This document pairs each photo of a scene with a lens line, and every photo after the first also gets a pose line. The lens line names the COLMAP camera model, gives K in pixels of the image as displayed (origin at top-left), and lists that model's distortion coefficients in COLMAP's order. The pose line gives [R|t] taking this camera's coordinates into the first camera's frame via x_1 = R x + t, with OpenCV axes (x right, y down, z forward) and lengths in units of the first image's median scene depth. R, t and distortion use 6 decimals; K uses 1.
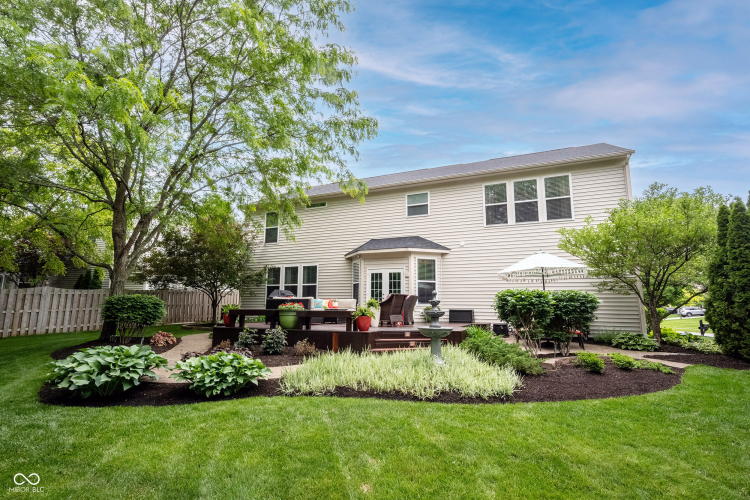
lens RADIAL K [[370.3, 0, 375.0], [0, 370.3, 250.0], [0, 0, 1]] dist [0.016283, -0.000015]
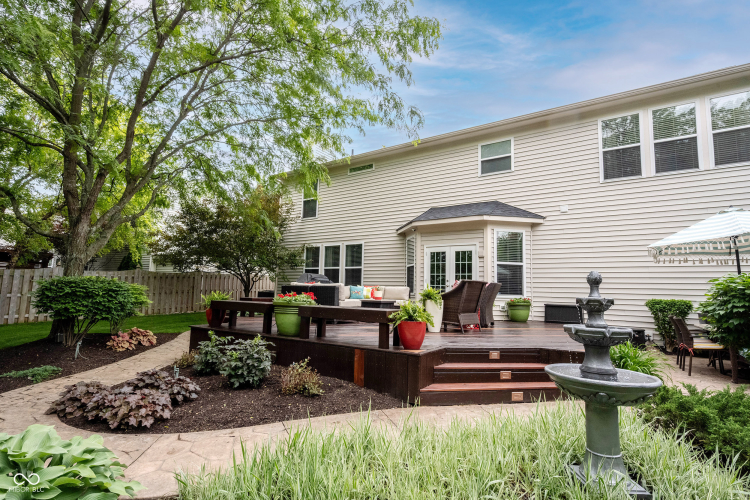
lens RADIAL K [[370.3, 0, 375.0], [0, 370.3, 250.0], [0, 0, 1]] dist [0.016283, -0.000015]
pose [[0.985938, -0.002003, -0.167101, 0.003896], [0.008142, 0.999316, 0.036064, 0.031361], [0.166915, -0.036918, 0.985280, 0.258277]]
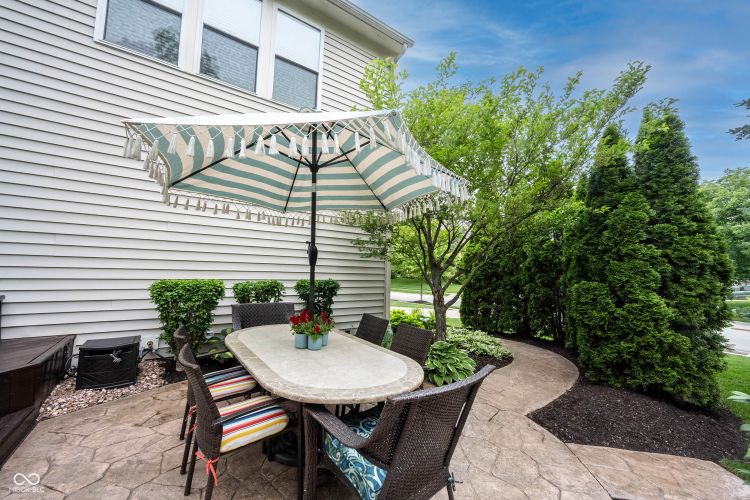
lens RADIAL K [[295.3, 0, 375.0], [0, 295.3, 250.0], [0, 0, 1]] dist [-0.000369, -0.000049]
pose [[0.528986, 0.057454, 0.846683, 0.210136], [-0.162704, 0.986063, 0.034741, 0.070460], [-0.832887, -0.156137, 0.530962, 0.616940]]
